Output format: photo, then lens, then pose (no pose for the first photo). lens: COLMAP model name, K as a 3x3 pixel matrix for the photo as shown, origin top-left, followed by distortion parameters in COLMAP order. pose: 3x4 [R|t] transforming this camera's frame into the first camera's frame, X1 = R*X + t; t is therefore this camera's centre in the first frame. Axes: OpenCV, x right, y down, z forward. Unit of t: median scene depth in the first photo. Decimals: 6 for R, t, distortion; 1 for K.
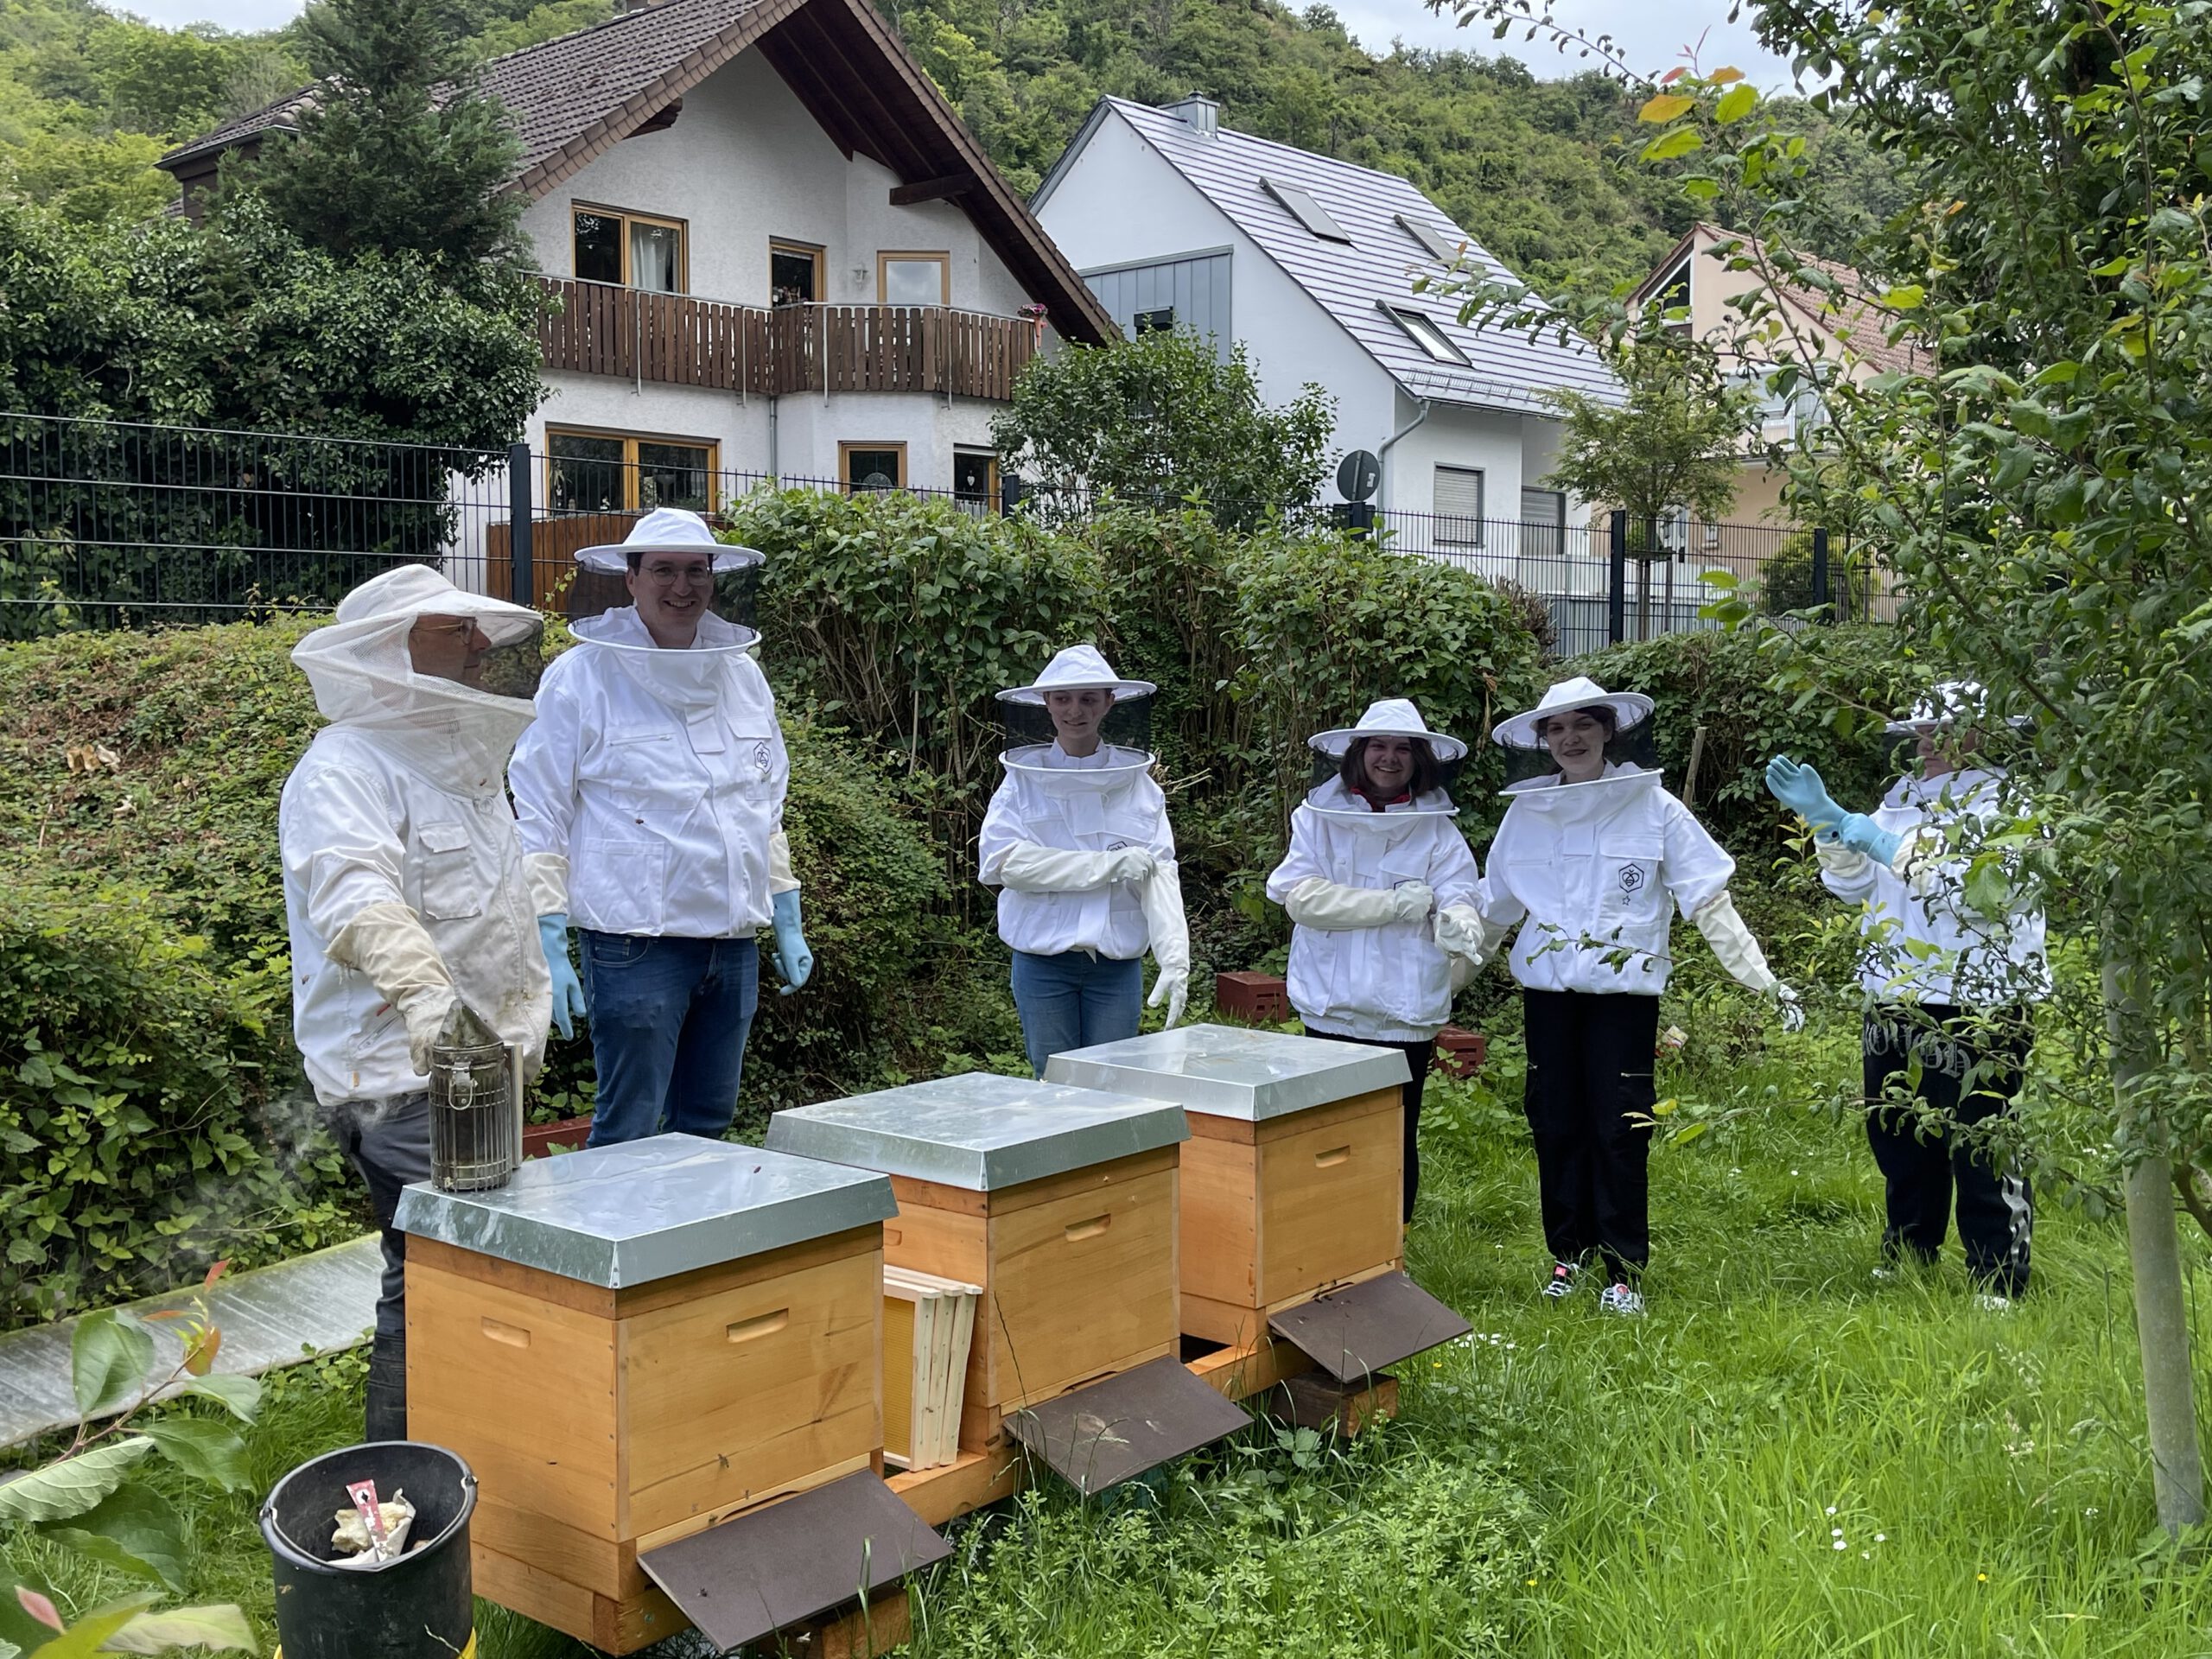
lens RADIAL K [[2233.2, 0, 1106.0], [0, 2233.2, 829.5], [0, 0, 1]] dist [-0.003842, -0.005935]
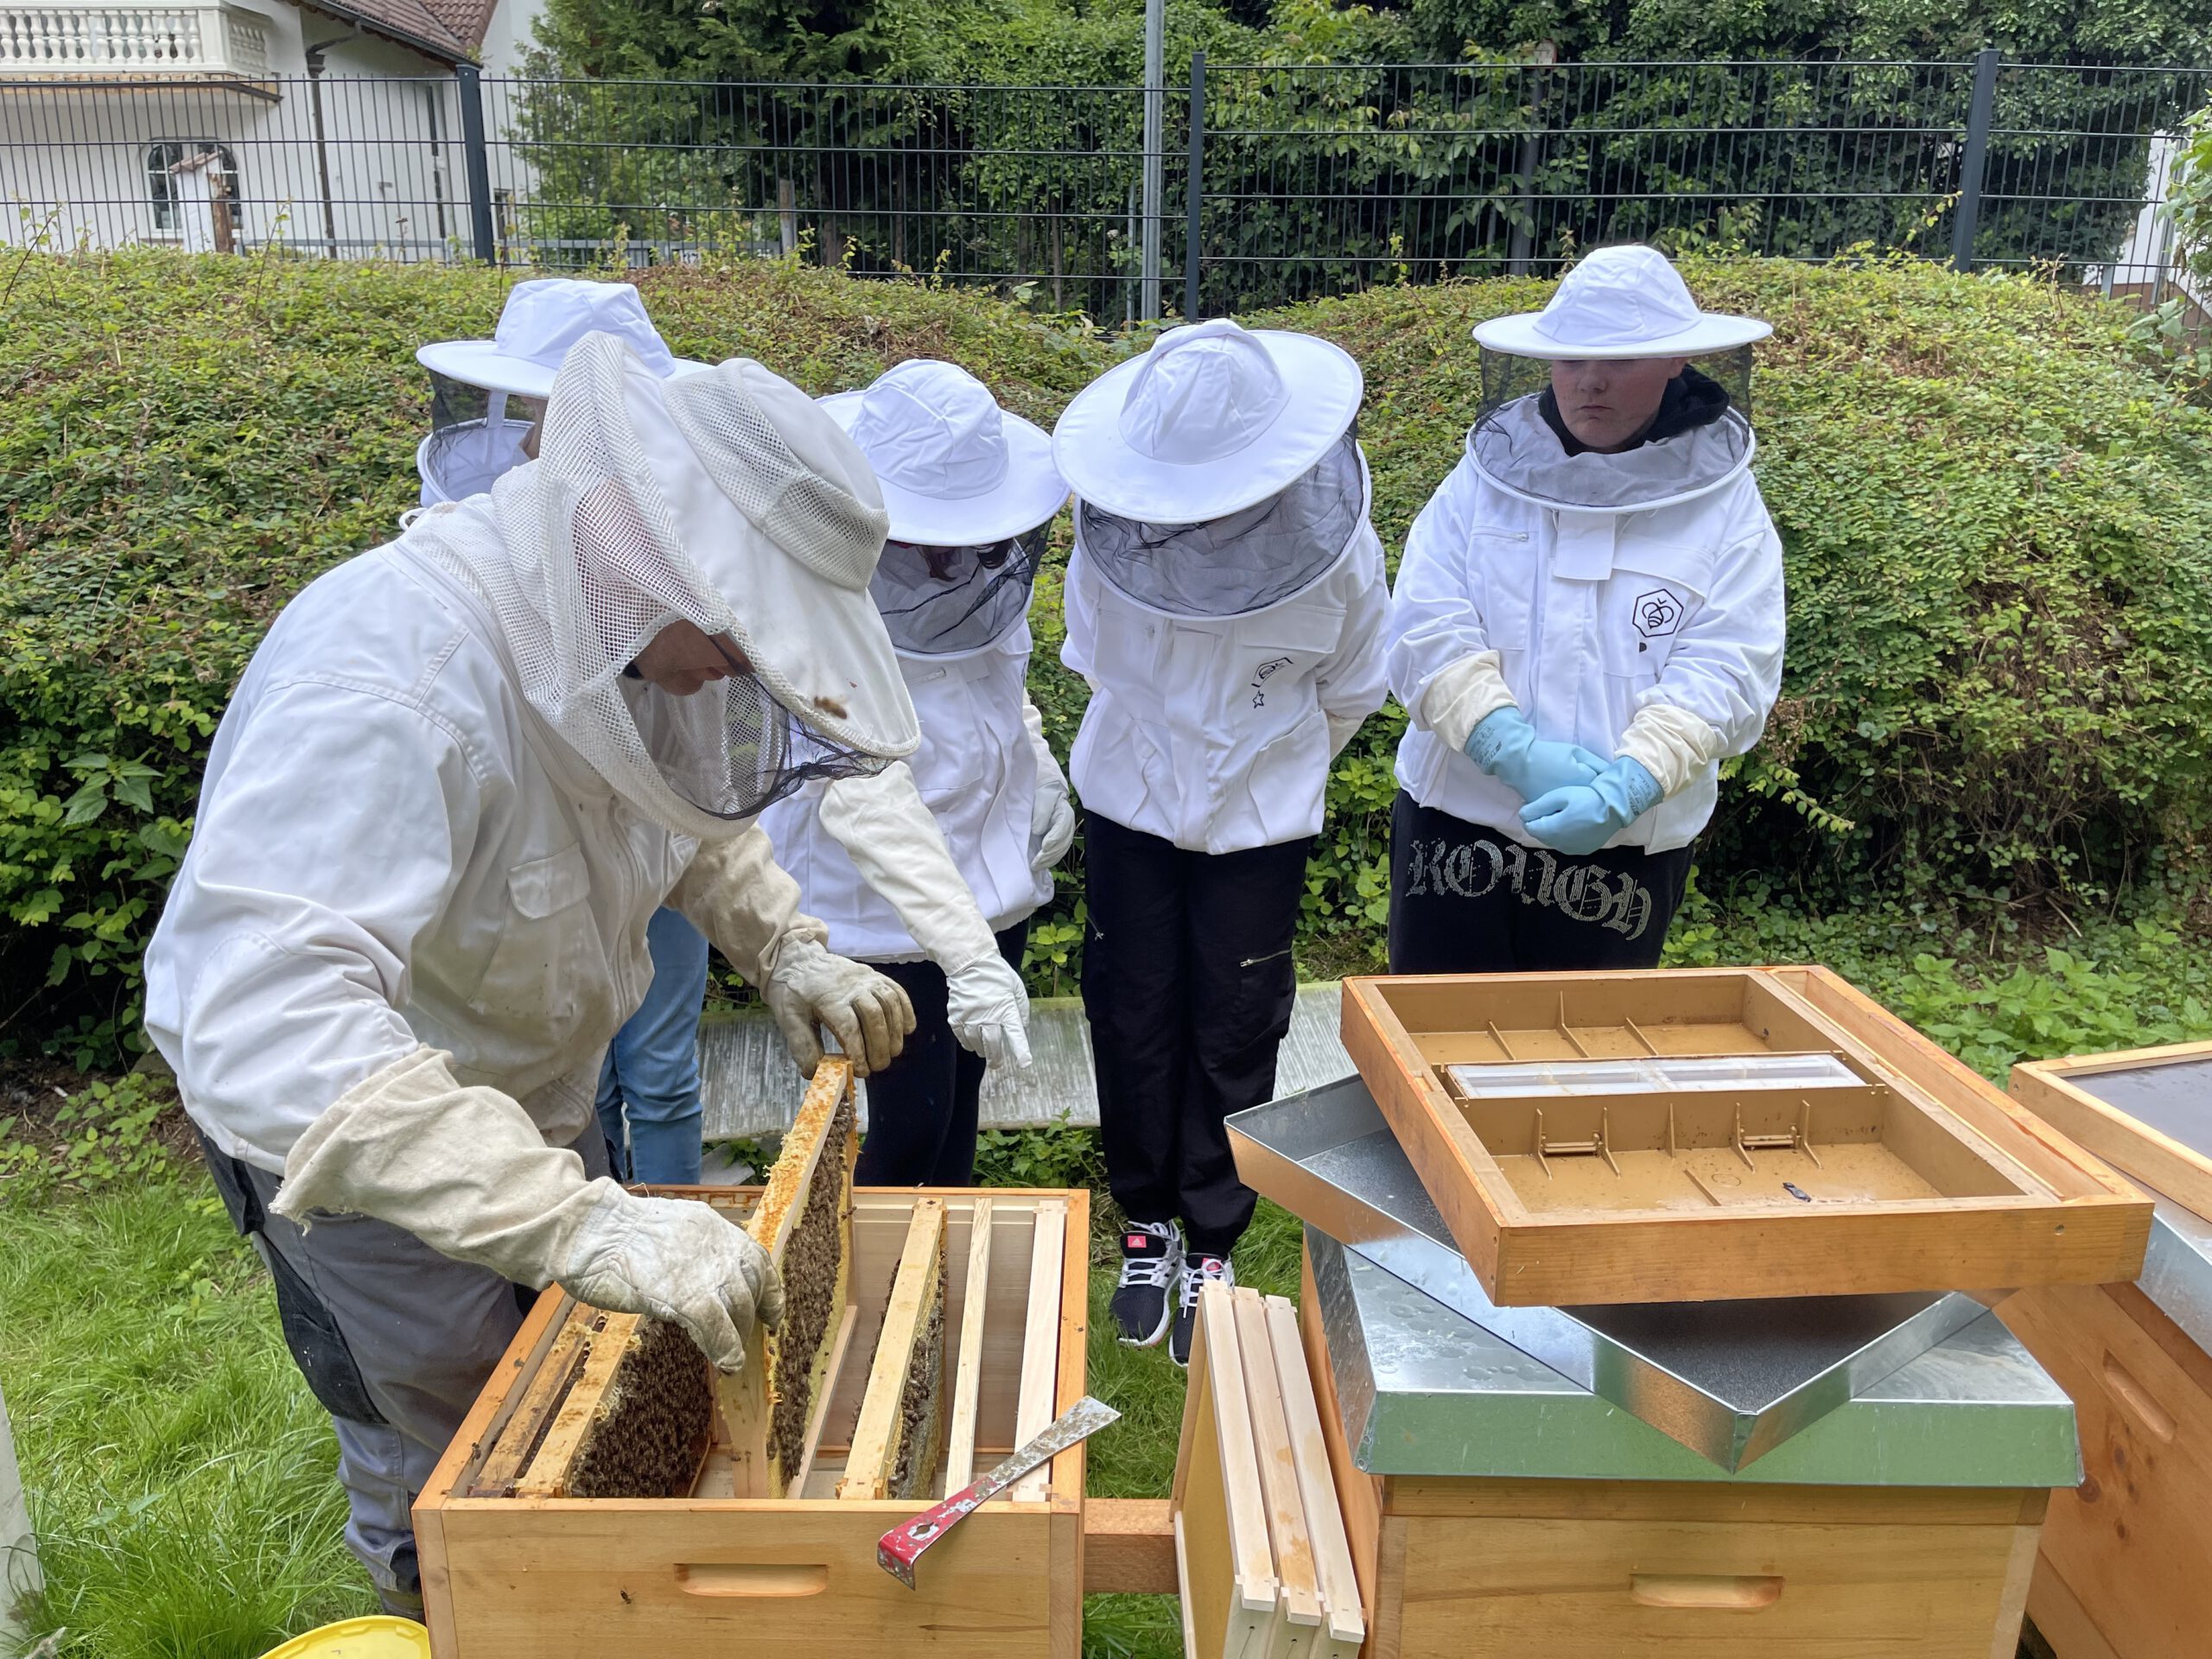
lens RADIAL K [[1716.4, 0, 1106.0], [0, 1716.4, 829.5], [0, 0, 1]] dist [-0.031144, 0.003030]
pose [[0.642487, 0.226105, -0.732179, 0.028169], [-0.067040, 0.968399, 0.240226, -0.009739], [0.763358, -0.105257, 0.637342, 0.152636]]
